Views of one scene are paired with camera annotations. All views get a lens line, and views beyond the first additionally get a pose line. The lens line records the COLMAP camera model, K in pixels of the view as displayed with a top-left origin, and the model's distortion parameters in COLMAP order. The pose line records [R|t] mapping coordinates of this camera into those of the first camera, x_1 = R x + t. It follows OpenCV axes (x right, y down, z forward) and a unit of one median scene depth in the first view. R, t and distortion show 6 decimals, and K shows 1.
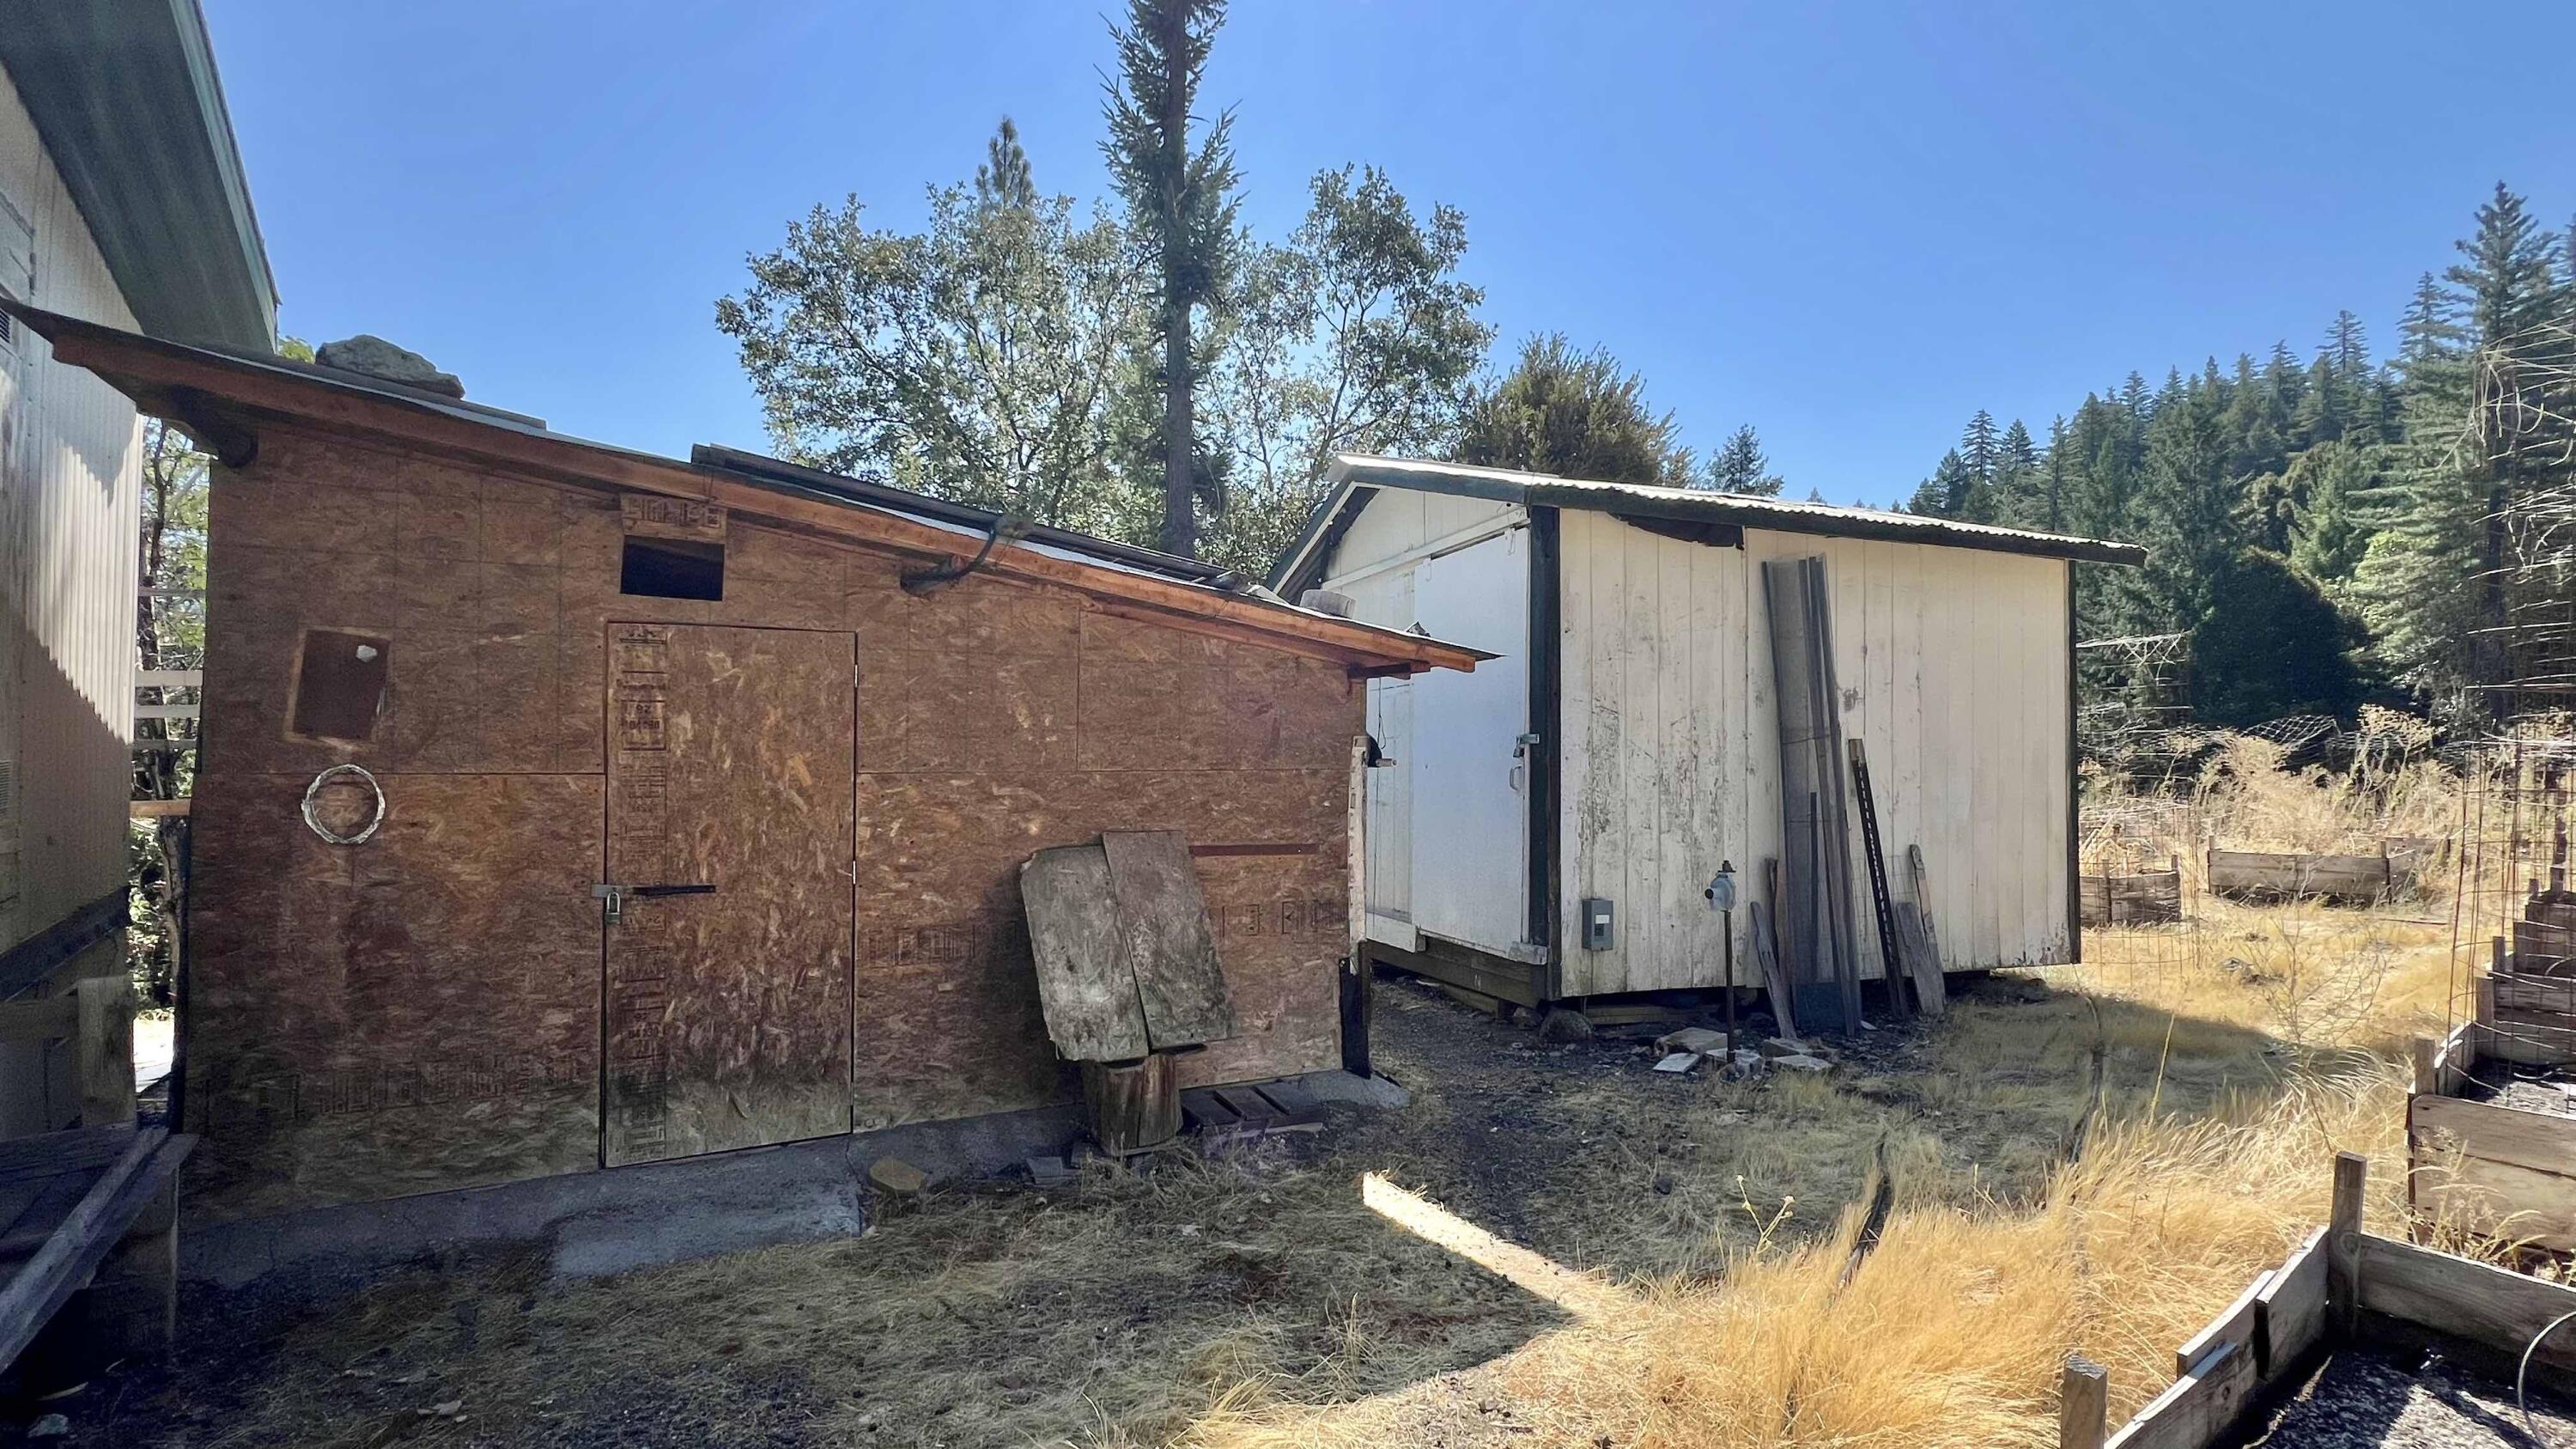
lens RADIAL K [[1163.0, 0, 1276.0], [0, 1163.0, 730.7], [0, 0, 1]] dist [-0.002002, -0.000317]
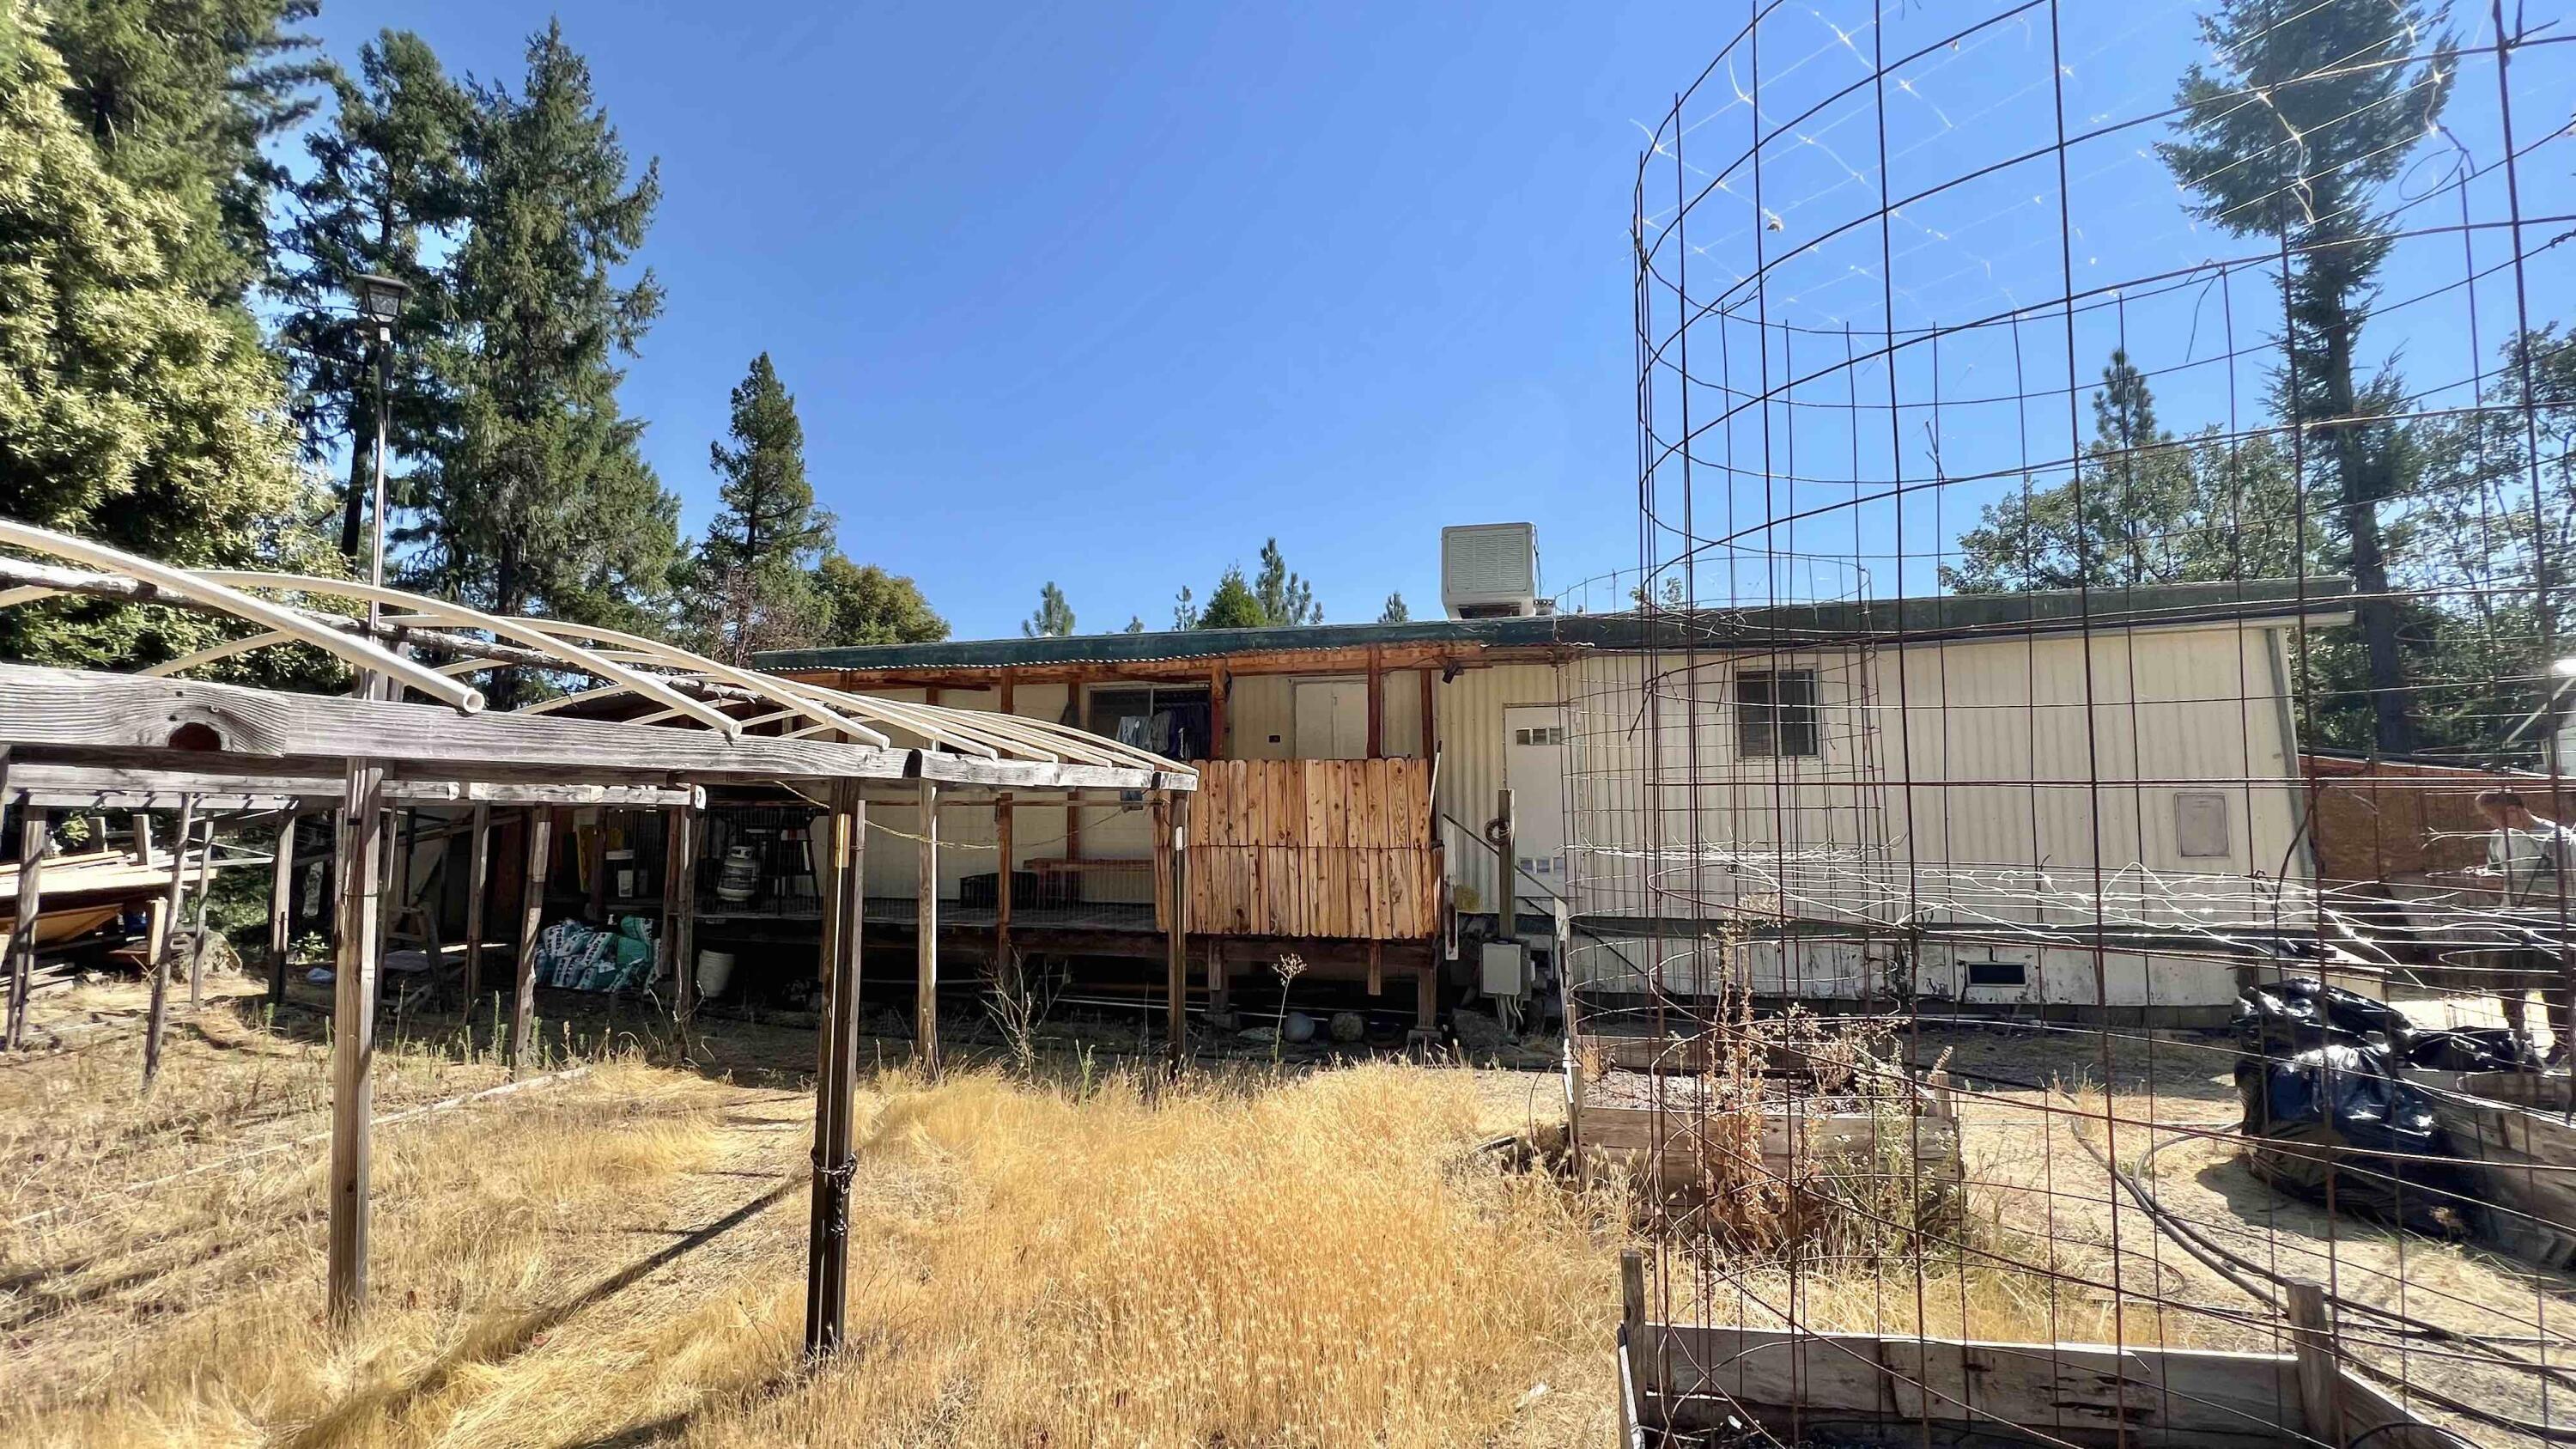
lens RADIAL K [[1016.8, 0, 1279.8], [0, 1016.8, 736.7], [0, 0, 1]] dist [-0.001426, 0.000173]
pose [[0.633758, -0.096108, -0.767537, -0.008846], [0.016616, 0.993714, -0.110709, 0.012852], [0.773353, 0.057410, 0.631371, -2.667129]]
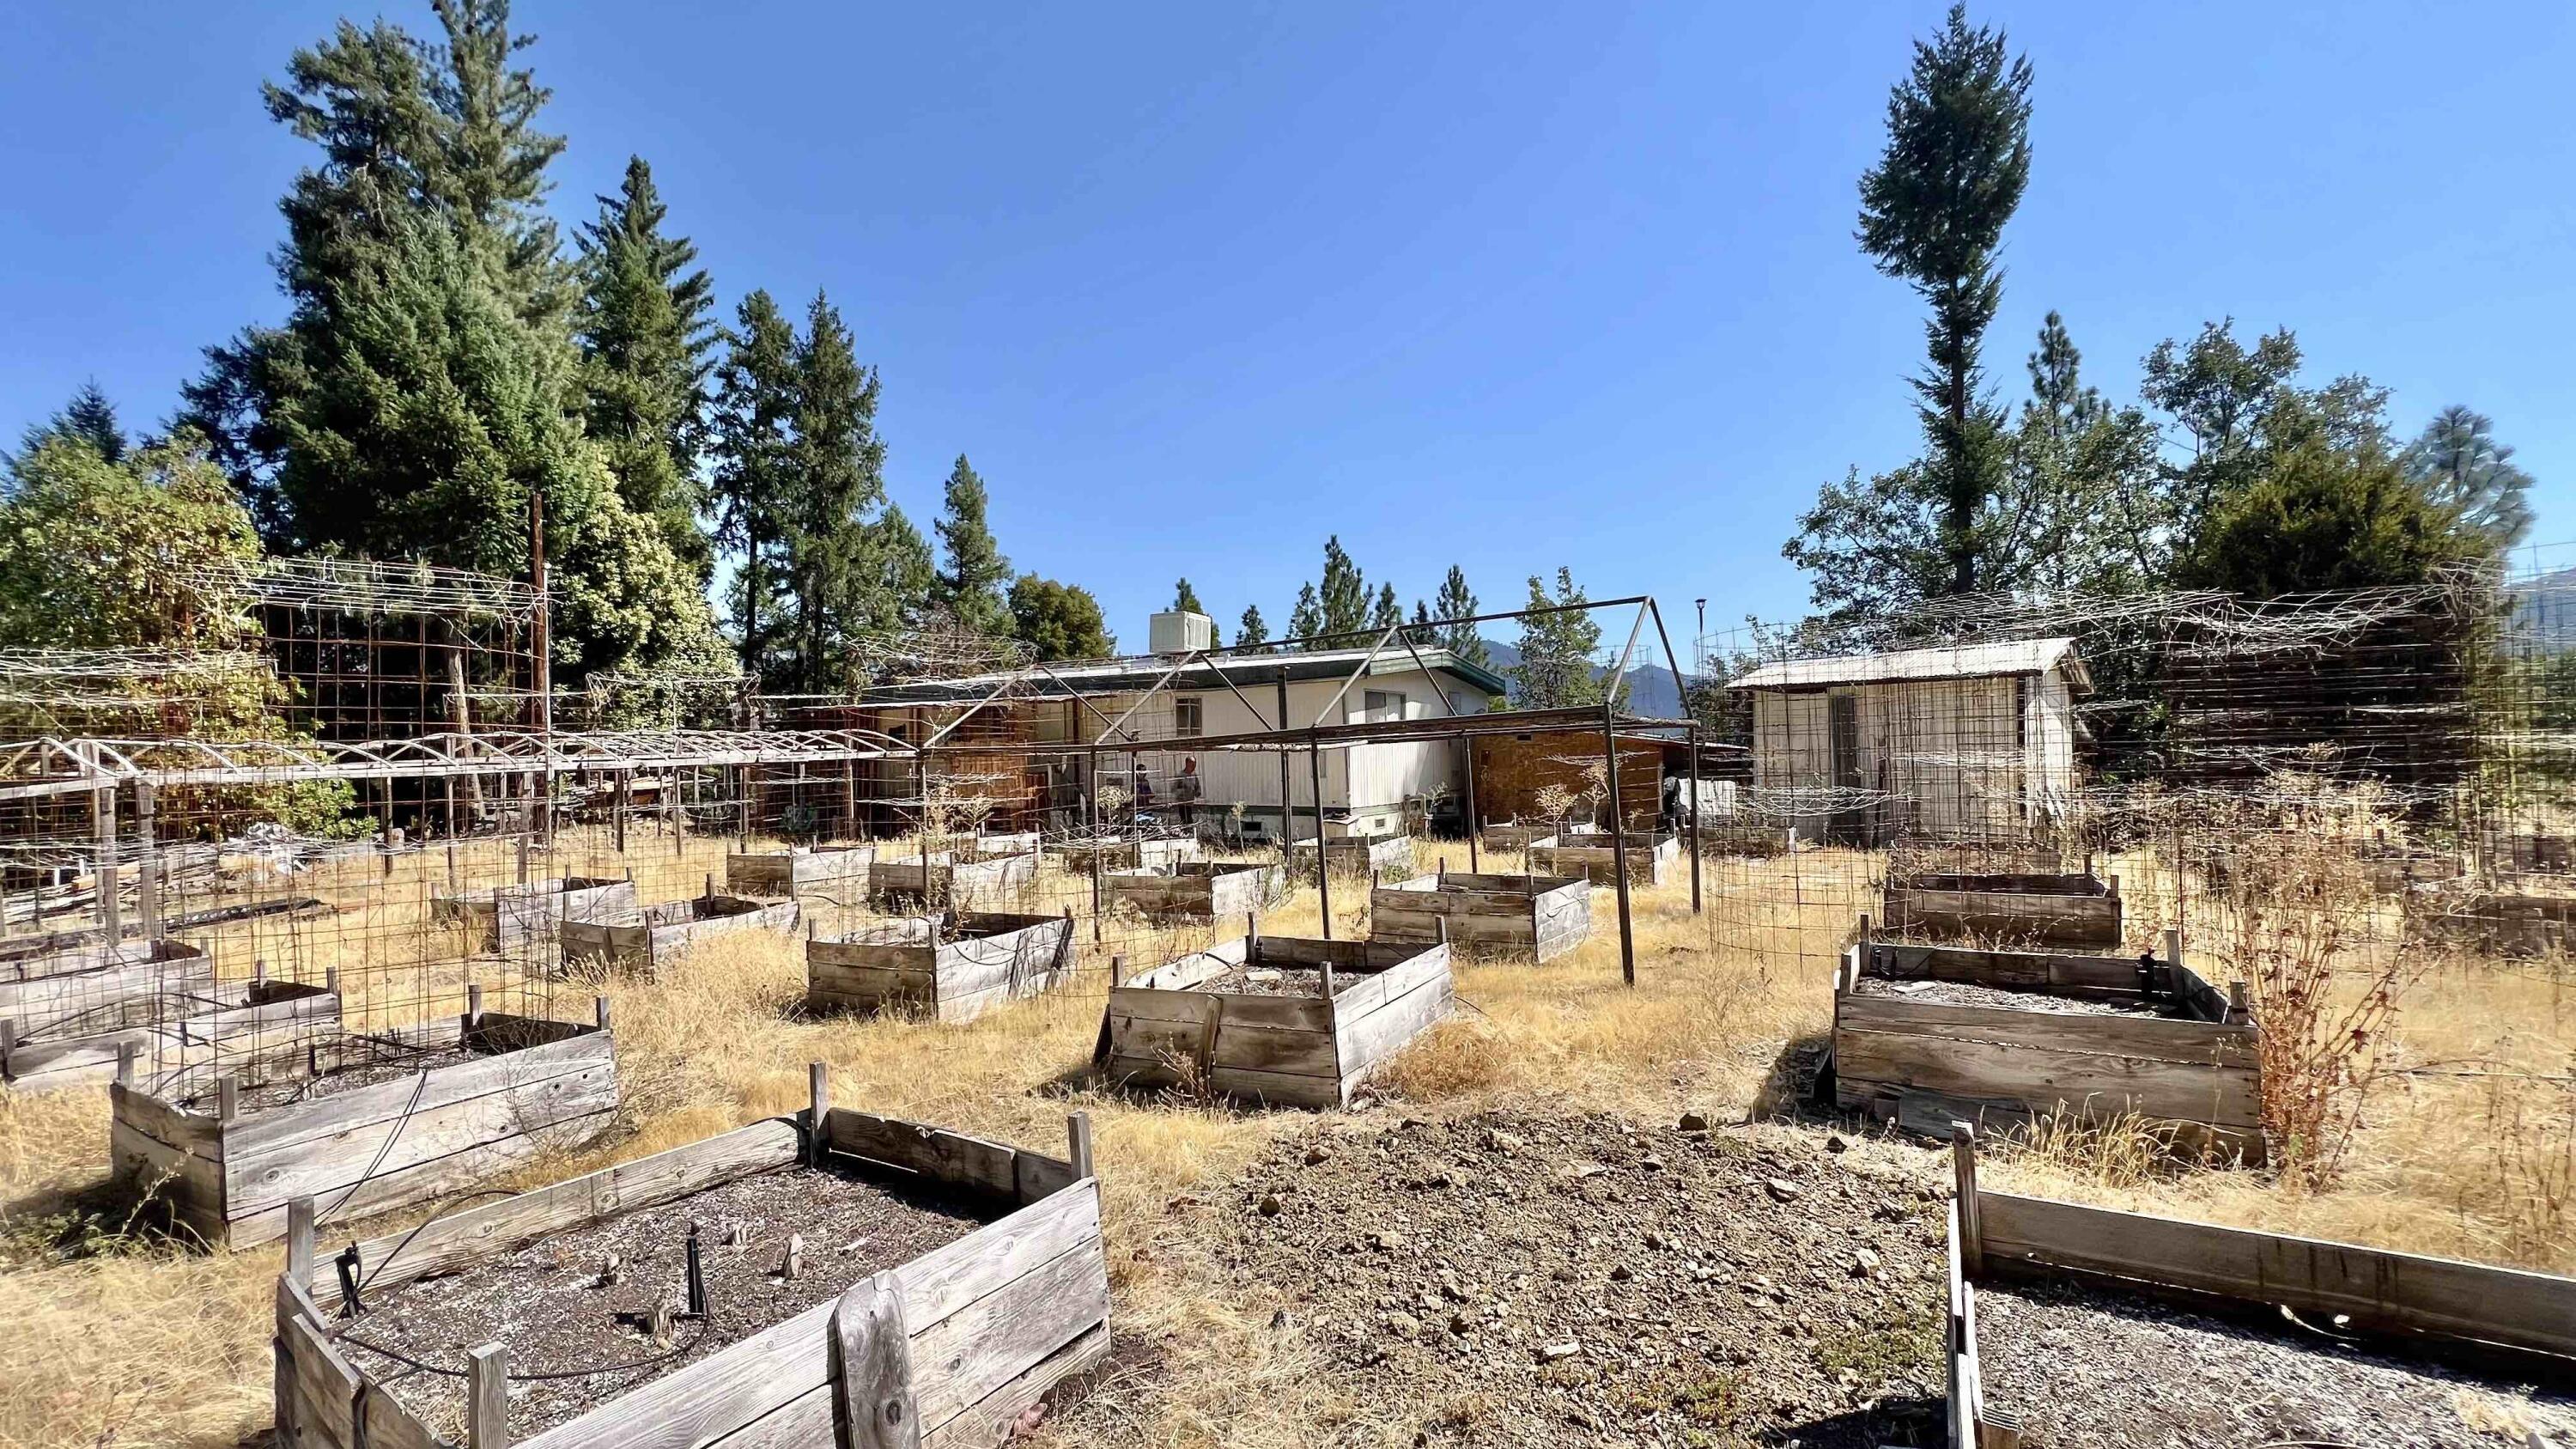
lens RADIAL K [[1016.8, 0, 1279.8], [0, 1016.8, 736.7], [0, 0, 1]] dist [-0.001426, 0.000173]
pose [[0.363232, -0.046886, -0.930518, 3.662529], [0.017156, 0.998900, -0.043635, 0.065583], [0.931541, -0.000114, 0.363637, -1.938245]]
